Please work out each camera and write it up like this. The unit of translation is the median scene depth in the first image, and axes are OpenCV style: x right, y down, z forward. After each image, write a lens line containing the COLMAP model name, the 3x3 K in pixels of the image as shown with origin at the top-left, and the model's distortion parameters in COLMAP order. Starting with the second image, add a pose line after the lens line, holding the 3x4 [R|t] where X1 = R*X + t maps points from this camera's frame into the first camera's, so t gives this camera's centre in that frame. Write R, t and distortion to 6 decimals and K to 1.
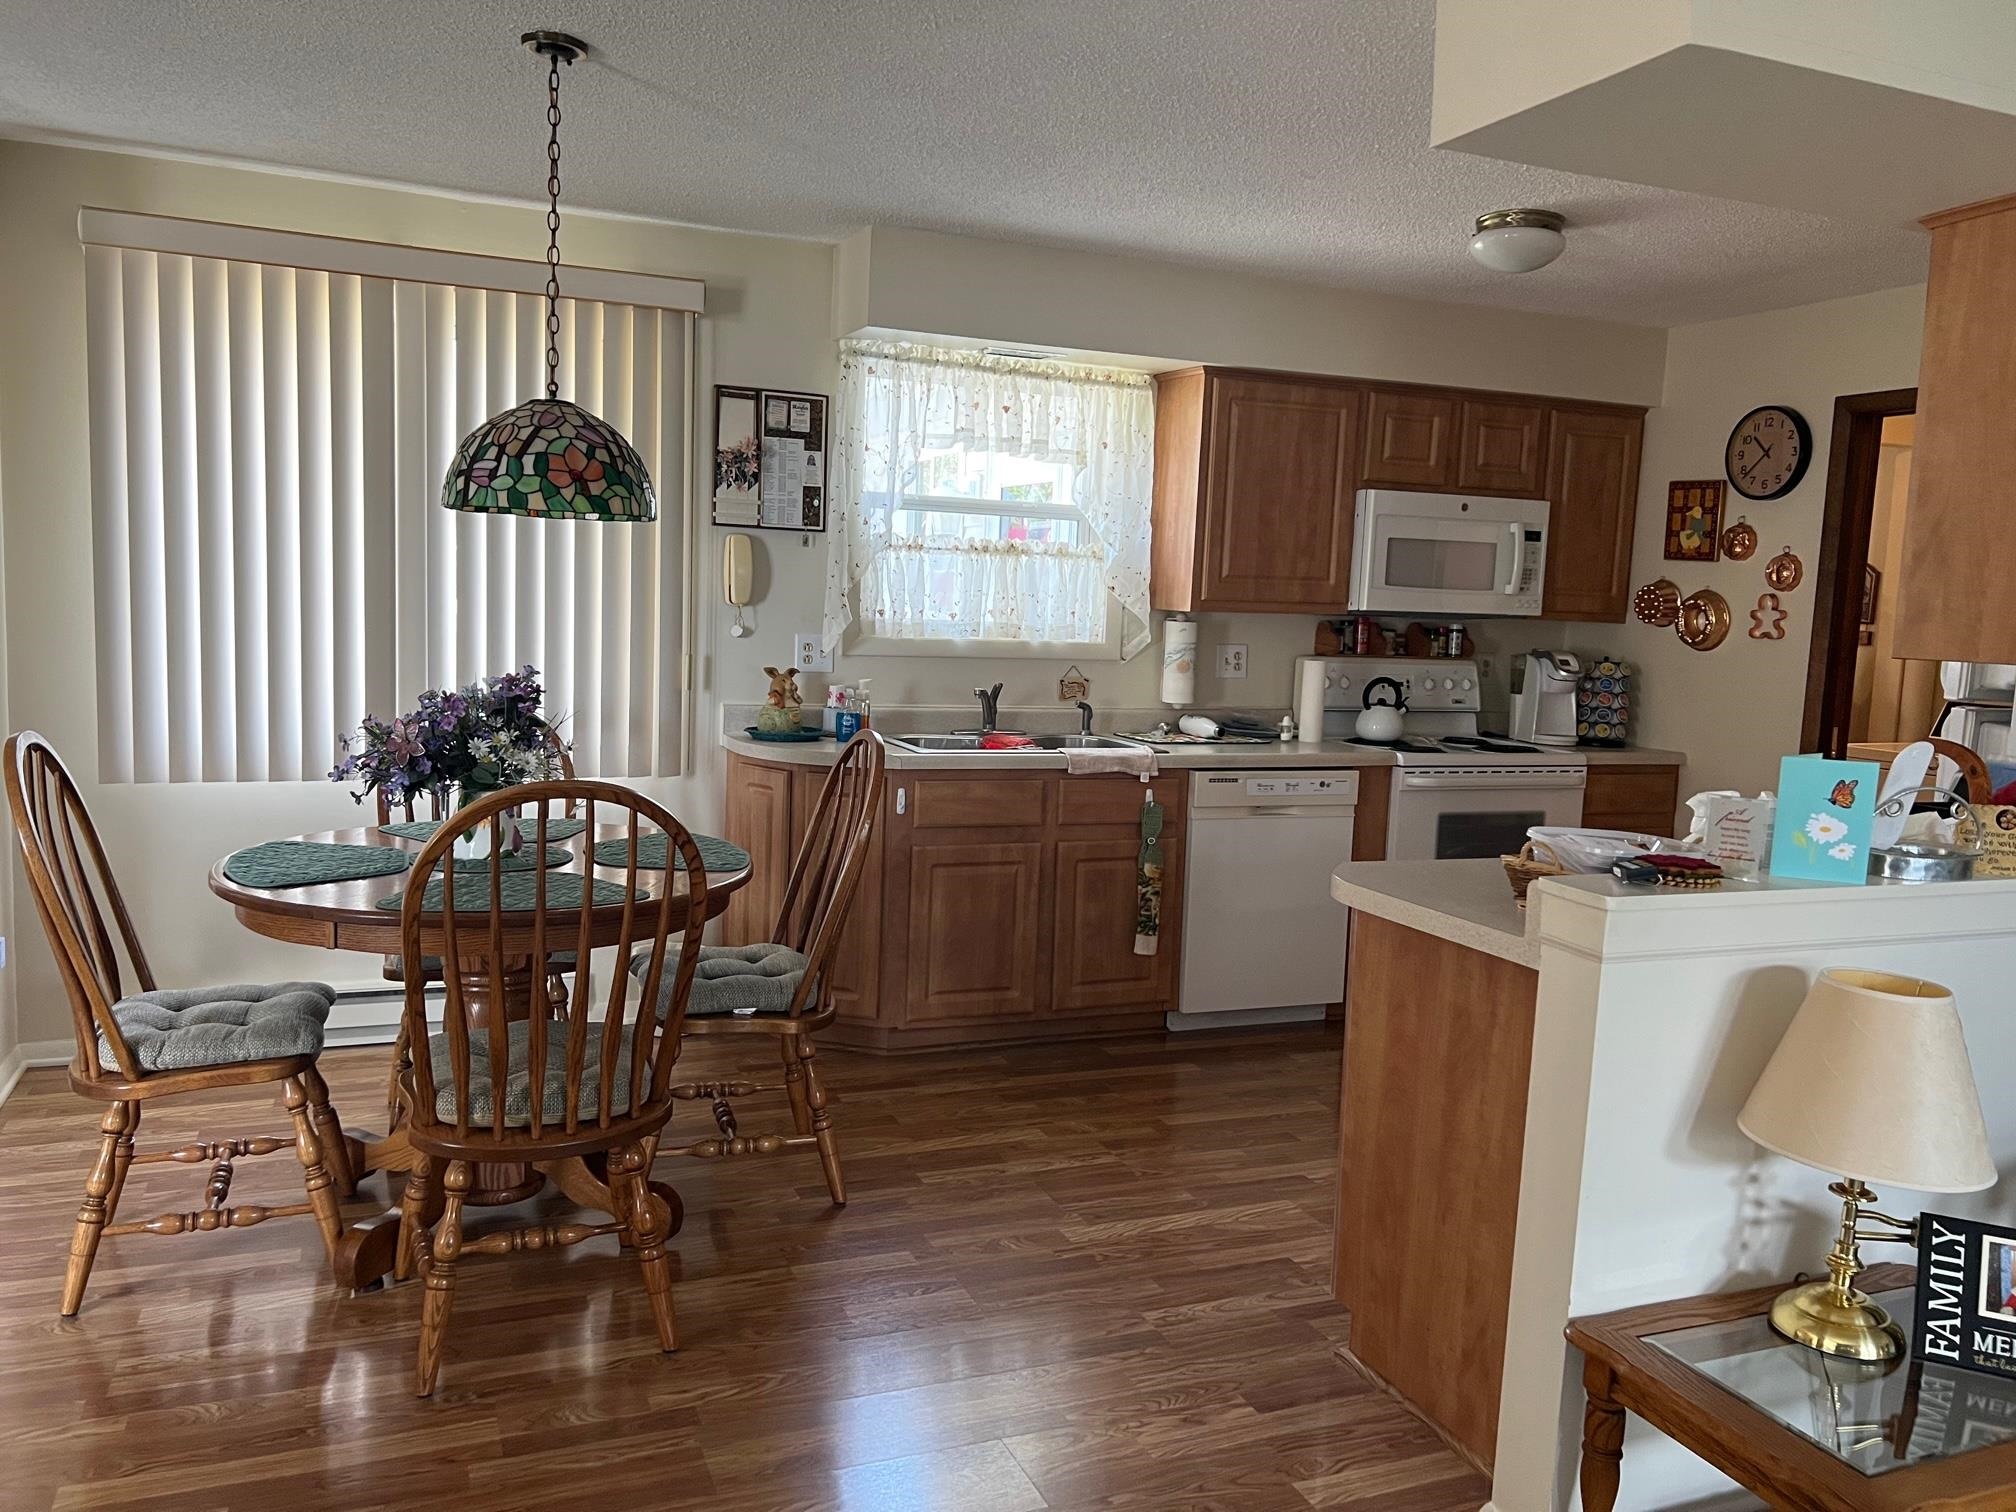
lens RADIAL K [[1502.1, 0, 1008.0], [0, 1502.1, 756.0], [0, 0, 1]] dist [0.069749, -0.076366]
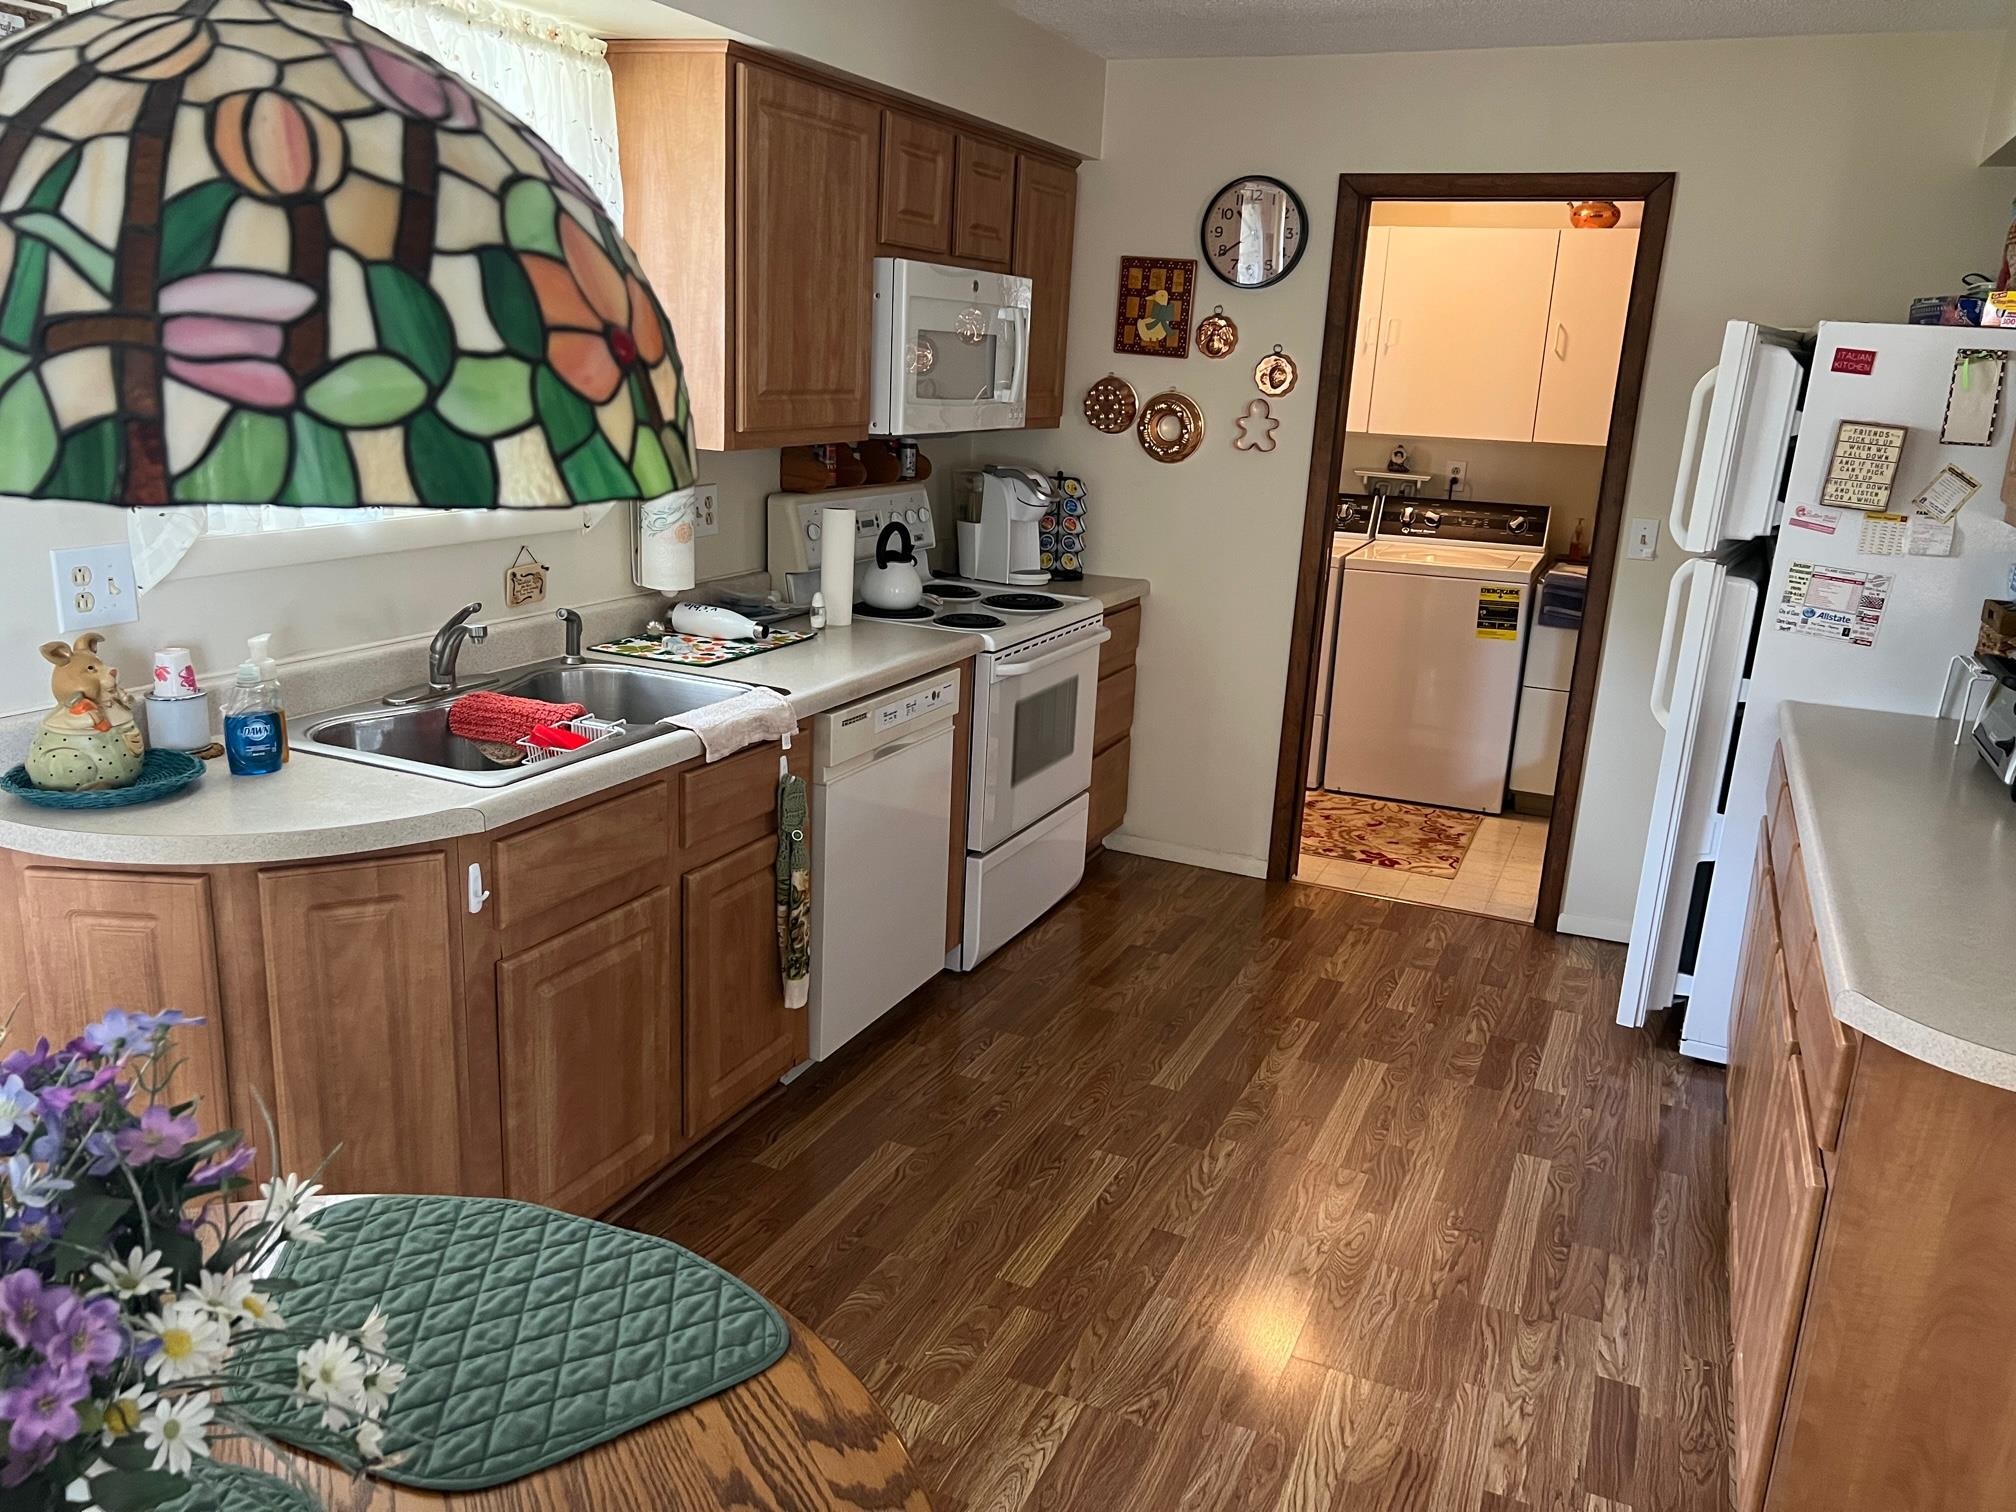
lens RADIAL K [[1511.5, 0, 1013.2], [0, 1511.5, 759.1], [0, 0, 1]] dist [0.070024, -0.081654]
pose [[0.729577, -0.182757, 0.659027, -0.256276], [0.057332, 0.976585, 0.207351, -0.103704], [-0.681491, -0.113495, 0.722972, 0.475883]]
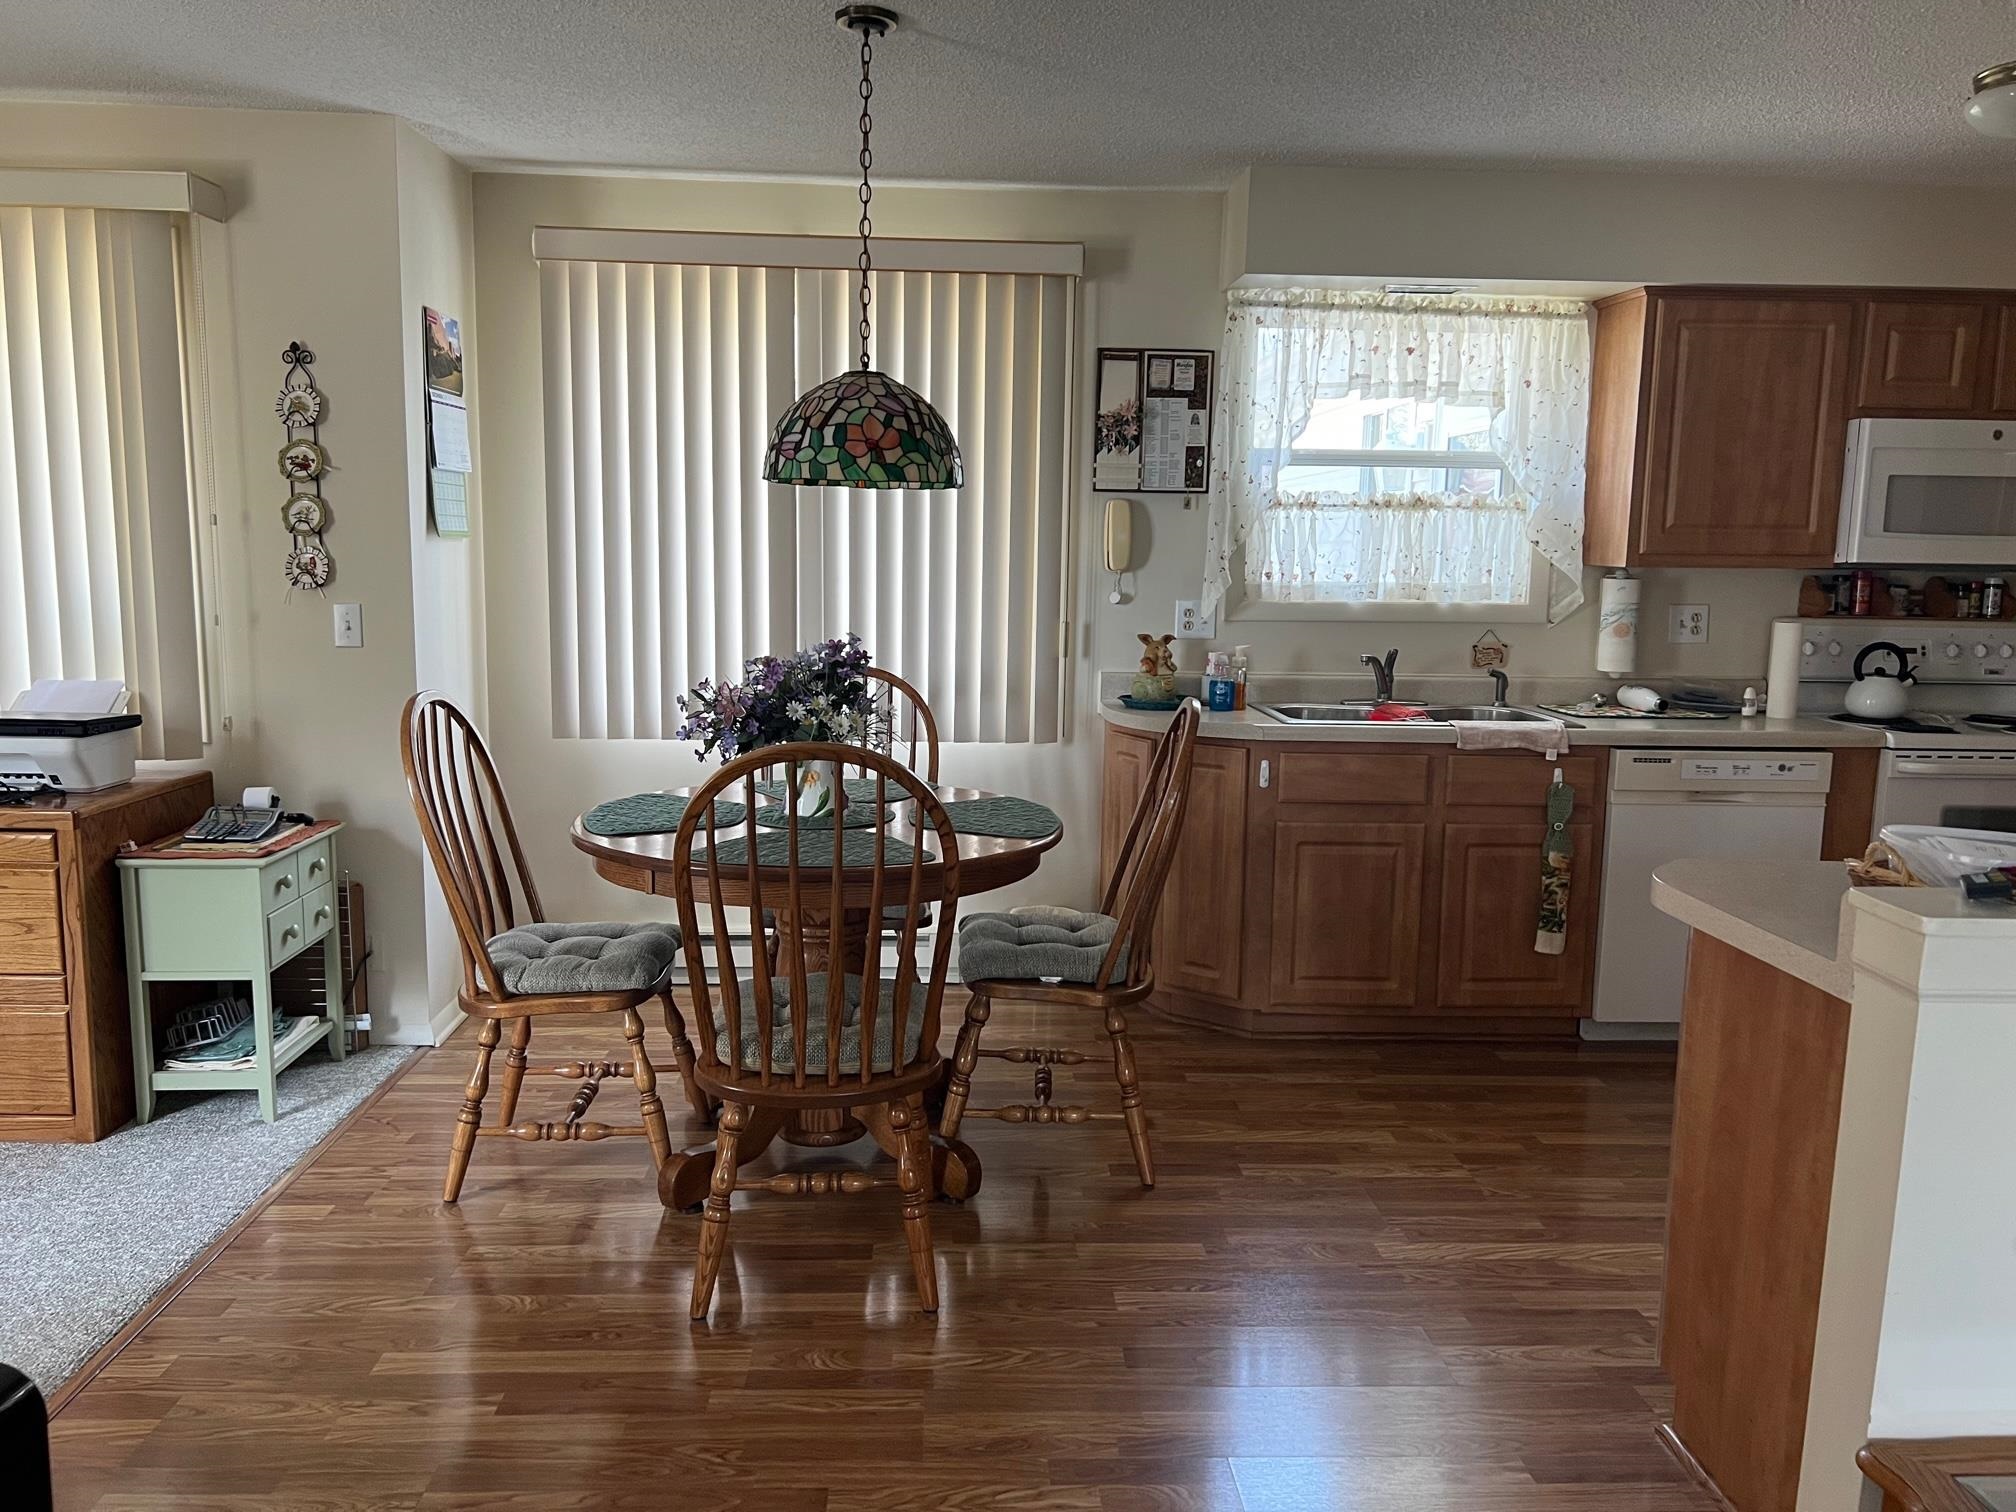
lens RADIAL K [[1511.5, 0, 1013.2], [0, 1511.5, 759.1], [0, 0, 1]] dist [0.070024, -0.081654]
pose [[0.941954, 0.023913, -0.334890, 0.093467], [-0.016721, 0.999564, 0.024344, -0.000013], [0.335326, -0.017331, 0.941943, 0.040658]]
